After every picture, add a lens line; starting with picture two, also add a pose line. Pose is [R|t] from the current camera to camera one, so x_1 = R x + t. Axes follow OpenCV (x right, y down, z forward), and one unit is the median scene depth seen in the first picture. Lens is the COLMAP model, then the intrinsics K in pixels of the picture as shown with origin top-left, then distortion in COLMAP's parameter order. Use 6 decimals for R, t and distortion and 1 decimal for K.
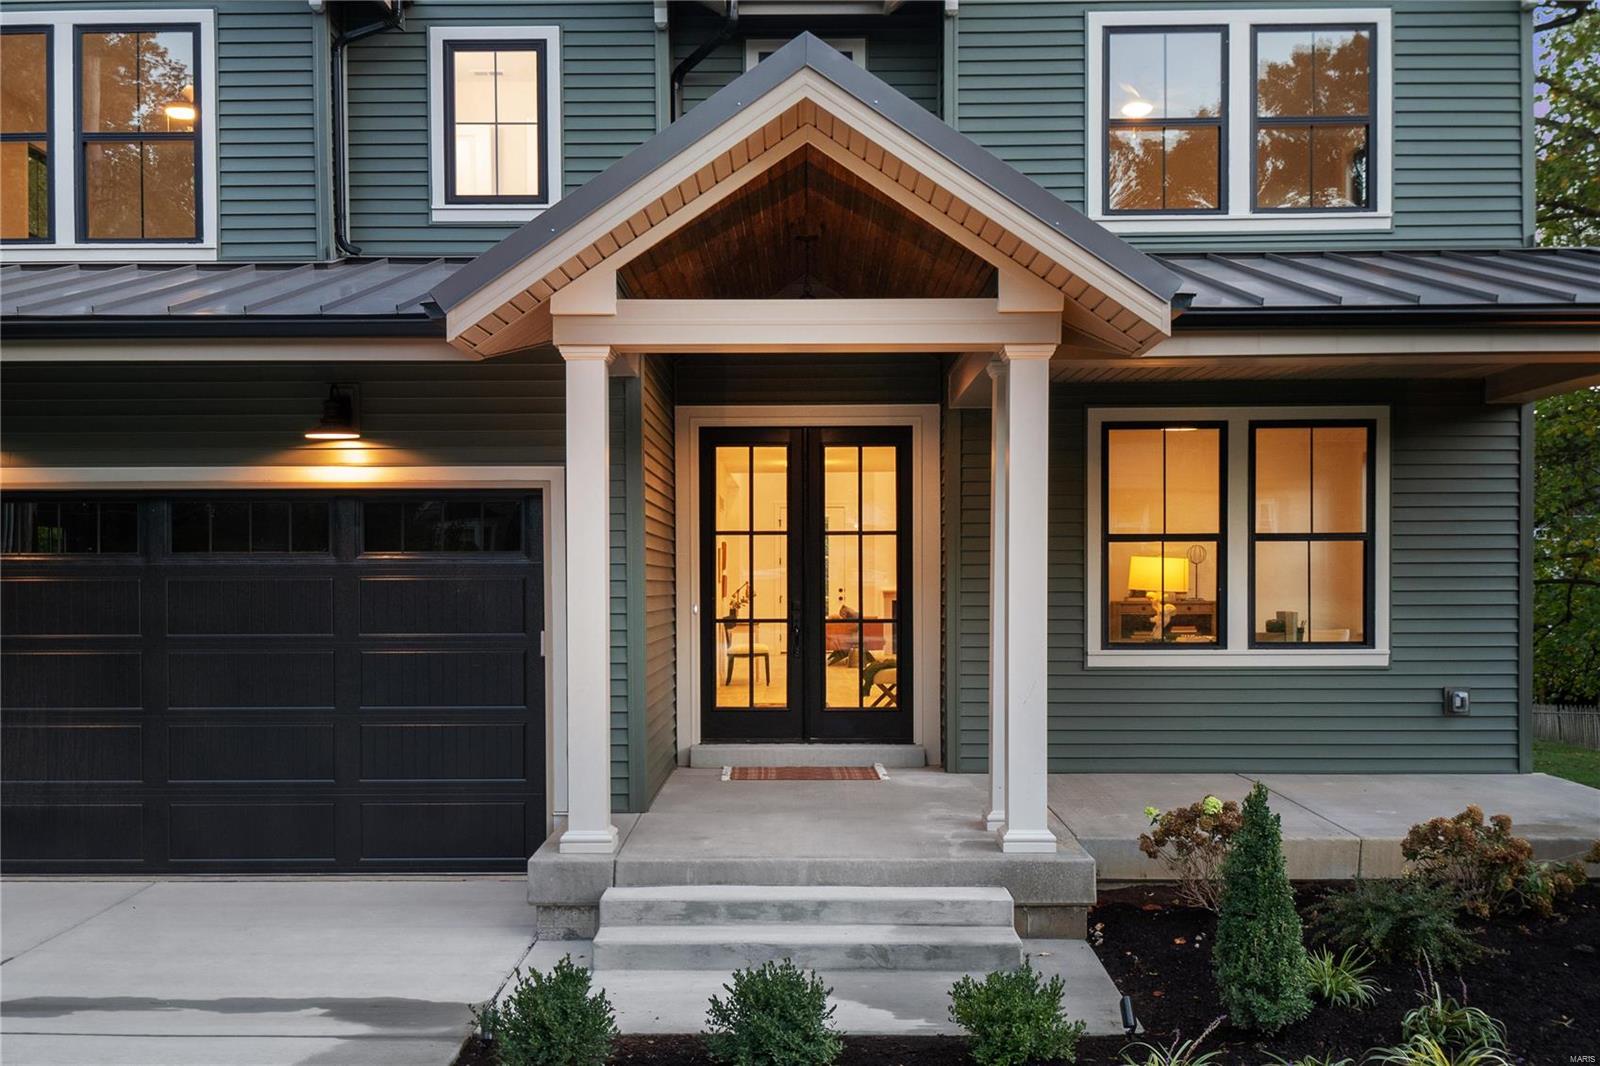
lens RADIAL K [[1681.1, 0, 782.8], [0, 1681.1, 540.7], [0, 0, 1]] dist [0.045924, 0.000000]
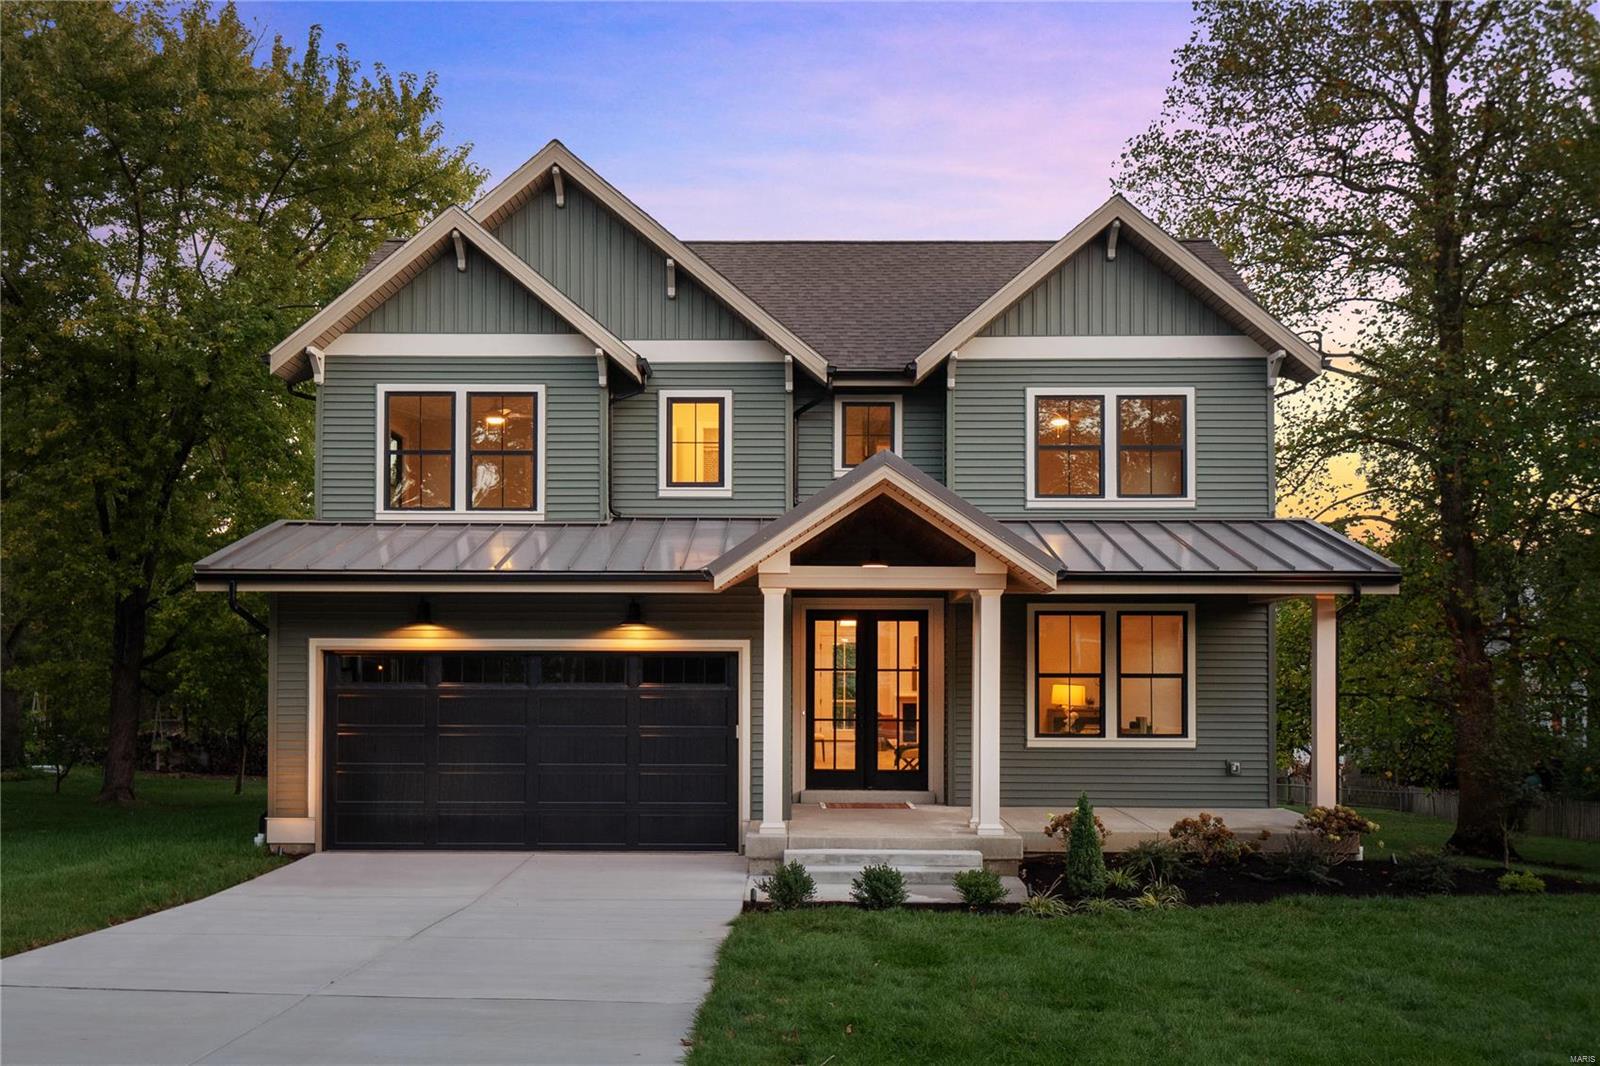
lens RADIAL K [[1399.7, 0, 717.7], [0, 1399.7, 643.8], [0, 0, 1]] dist [0.023666, 0.010660]
pose [[0.998281, 0.003161, -0.058519, -0.062701], [-0.003364, 0.999989, -0.003368, -0.029977], [0.058508, 0.003559, 0.998281, -0.526982]]
